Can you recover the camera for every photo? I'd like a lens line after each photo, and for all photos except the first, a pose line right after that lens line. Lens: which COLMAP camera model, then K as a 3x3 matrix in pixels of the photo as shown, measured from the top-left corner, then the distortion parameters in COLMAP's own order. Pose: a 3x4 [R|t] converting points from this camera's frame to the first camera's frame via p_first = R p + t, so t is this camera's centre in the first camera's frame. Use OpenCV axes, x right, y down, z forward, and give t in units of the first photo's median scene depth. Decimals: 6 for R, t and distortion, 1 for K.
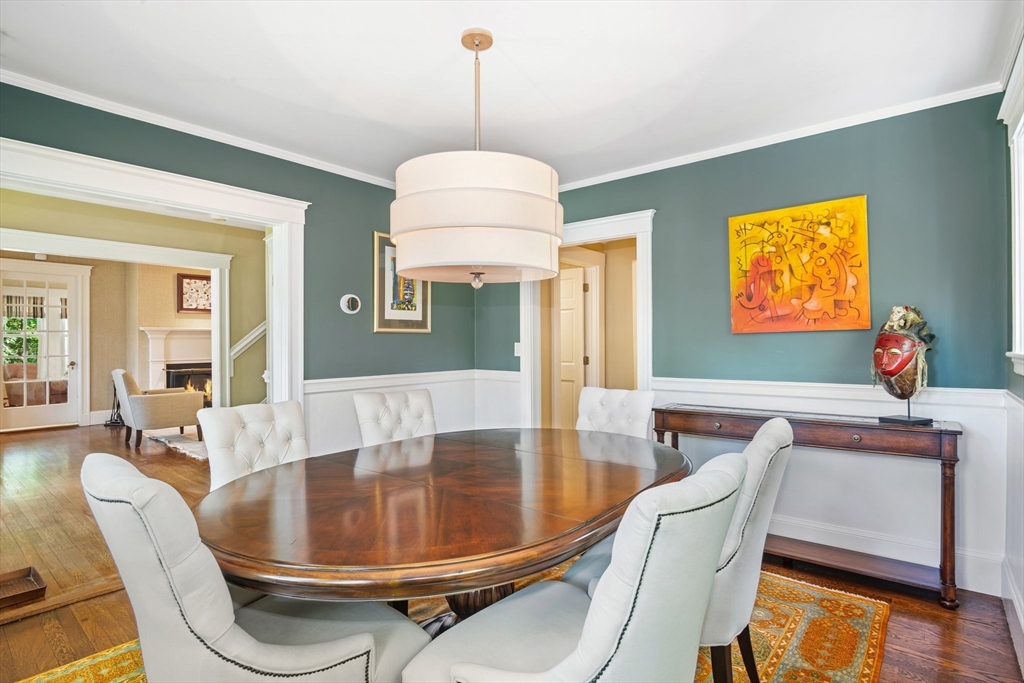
lens RADIAL K [[506.3, 0, 513.7], [0, 506.3, 340.6], [0, 0, 1]] dist [-0.003577, -0.000786]
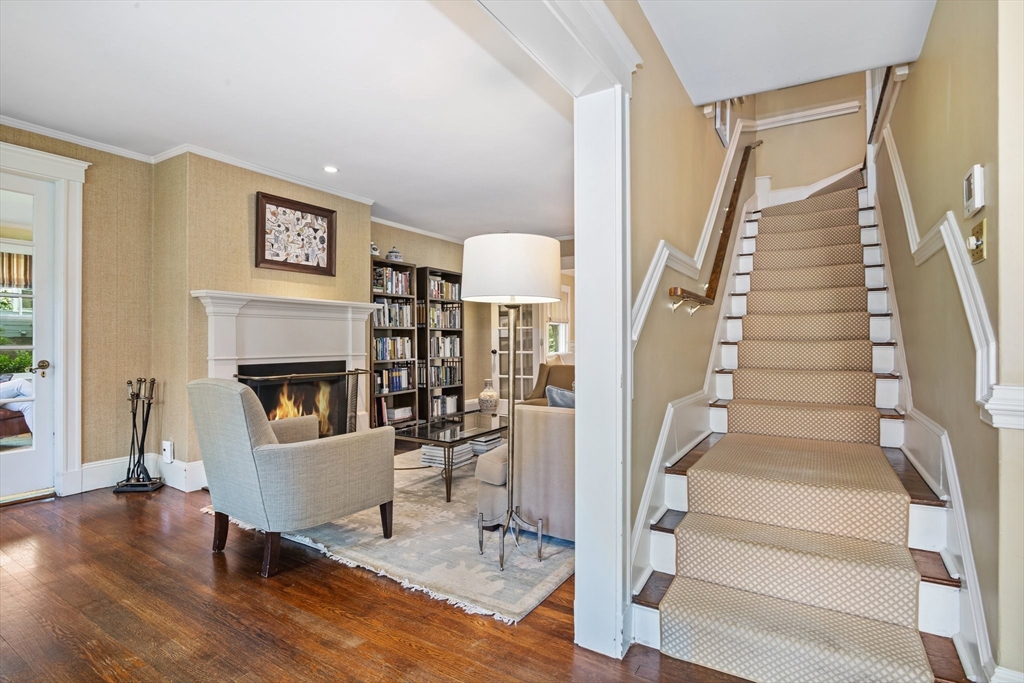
lens RADIAL K [[506.3, 0, 510.6], [0, 506.3, 341.8], [0, 0, 1]] dist [-0.003577, -0.000786]
pose [[0.990167, 0.000578, 0.139889, -0.481352], [-0.000271, 0.999998, -0.002213, 0.023993], [-0.139890, 0.002153, 0.990165, 0.446380]]
